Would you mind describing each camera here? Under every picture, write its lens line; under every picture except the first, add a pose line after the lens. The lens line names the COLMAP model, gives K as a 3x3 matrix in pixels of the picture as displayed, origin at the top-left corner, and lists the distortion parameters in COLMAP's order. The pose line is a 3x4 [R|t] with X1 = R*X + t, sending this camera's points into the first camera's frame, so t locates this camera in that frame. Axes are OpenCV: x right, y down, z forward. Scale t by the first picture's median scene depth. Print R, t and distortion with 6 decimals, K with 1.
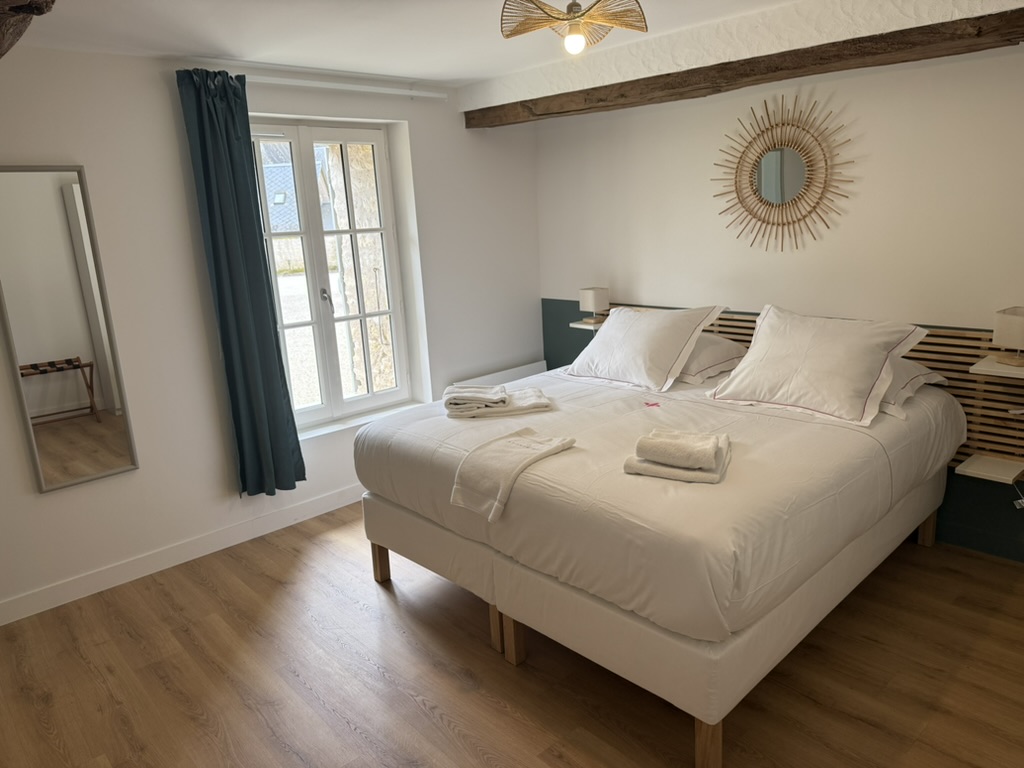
lens RADIAL K [[717.5, 0, 509.7], [0, 717.5, 388.4], [0, 0, 1]] dist [0.024226, -0.032710]
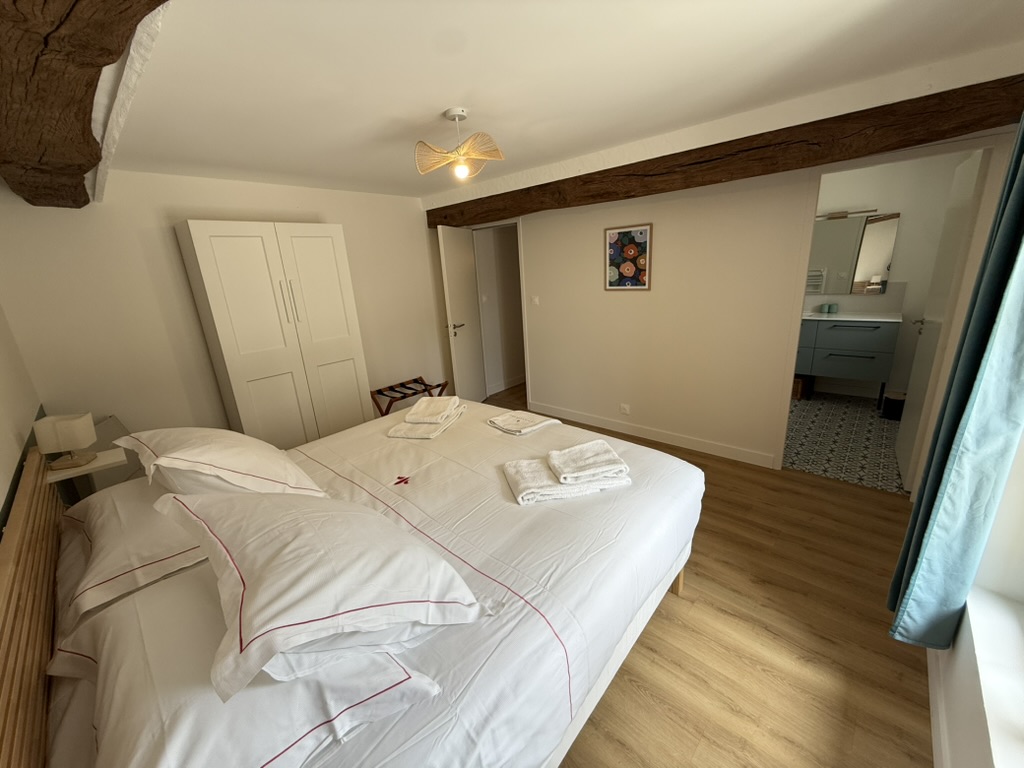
lens RADIAL K [[404.3, 0, 514.1], [0, 404.3, 383.6], [0, 0, 1]] dist [-0.001568, 0.000477]
pose [[-0.988678, 0.138568, -0.057579, 0.057637], [0.091693, 0.861640, 0.499168, -0.335273], [0.118781, 0.488237, -0.864590, 1.343099]]
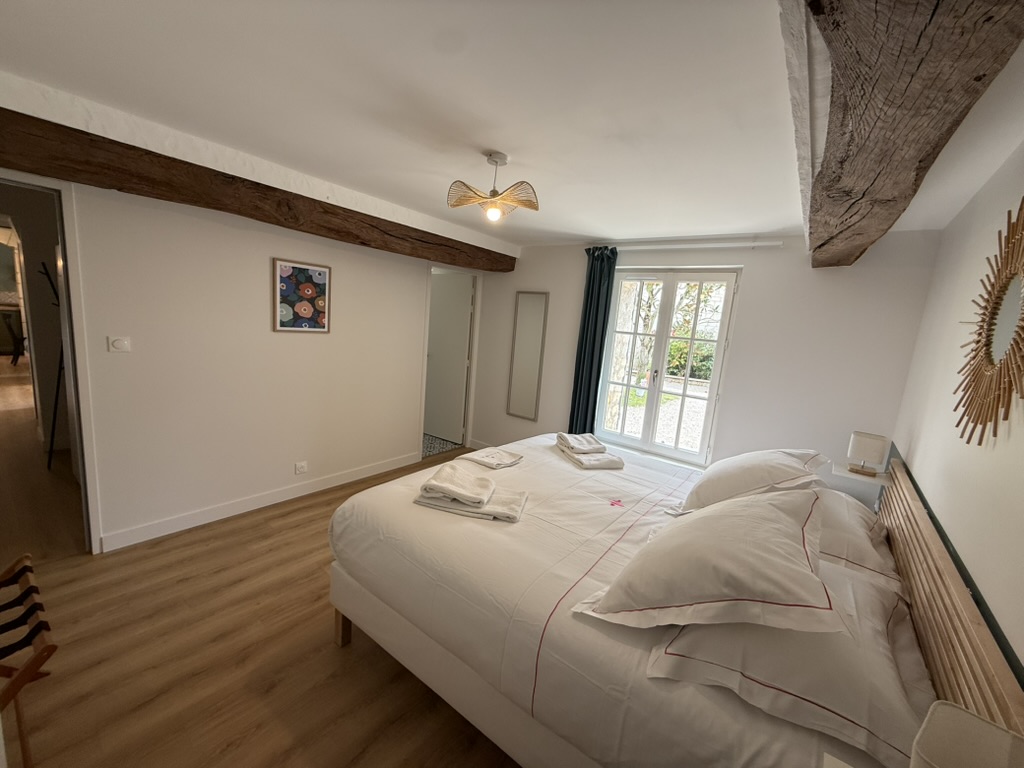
lens RADIAL K [[404.3, 0, 510.9], [0, 404.3, 383.5], [0, 0, 1]] dist [-0.001568, 0.000477]
pose [[0.167321, 0.223426, -0.960252, 0.686661], [-0.322268, 0.932874, 0.160902, -0.186157], [0.931744, 0.282537, 0.228092, 0.610615]]
